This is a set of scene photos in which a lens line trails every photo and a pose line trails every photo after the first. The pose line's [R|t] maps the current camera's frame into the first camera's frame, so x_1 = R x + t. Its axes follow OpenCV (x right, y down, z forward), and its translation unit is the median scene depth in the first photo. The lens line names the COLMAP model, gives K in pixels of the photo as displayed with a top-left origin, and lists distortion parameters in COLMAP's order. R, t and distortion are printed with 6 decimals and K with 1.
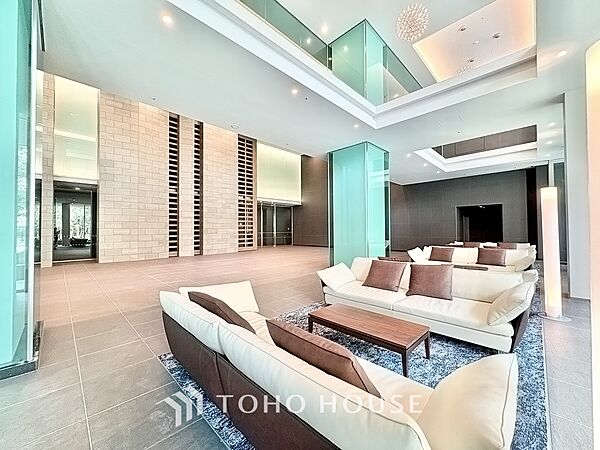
lens RADIAL K [[238.6, 0, 299.7], [0, 238.6, 224.6], [0, 0, 1]] dist [0.003633, 0.000360]
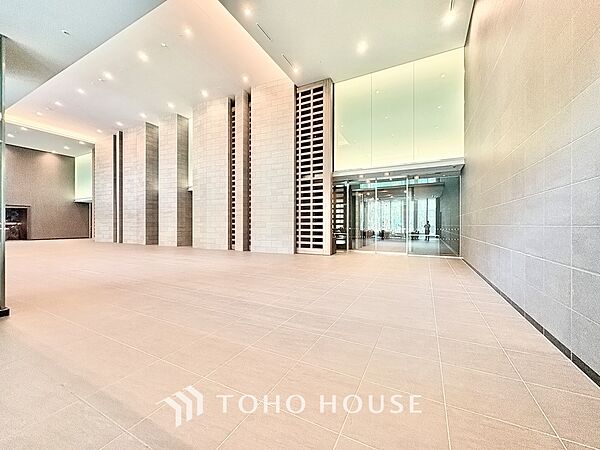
lens RADIAL K [[238.6, 0, 299.8], [0, 238.6, 226.7], [0, 0, 1]] dist [0.003633, 0.000360]
pose [[0.288668, 0.007750, -0.957398, 0.422500], [0.013090, 0.999842, 0.012041, 0.023748], [0.957340, -0.016008, 0.288521, 0.787128]]
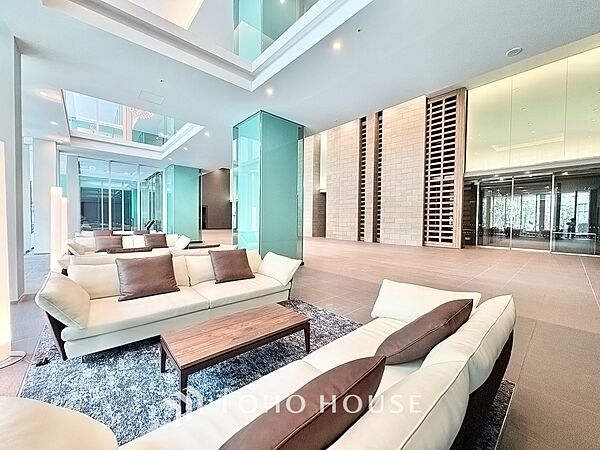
lens RADIAL K [[238.6, 0, 302.7], [0, 238.6, 225.6], [0, 0, 1]] dist [0.003633, 0.000360]
pose [[-0.055987, 0.025697, -0.998101, 0.571236], [0.004019, 0.999666, 0.025512, 0.019467], [0.998423, -0.002583, -0.056072, 0.614927]]
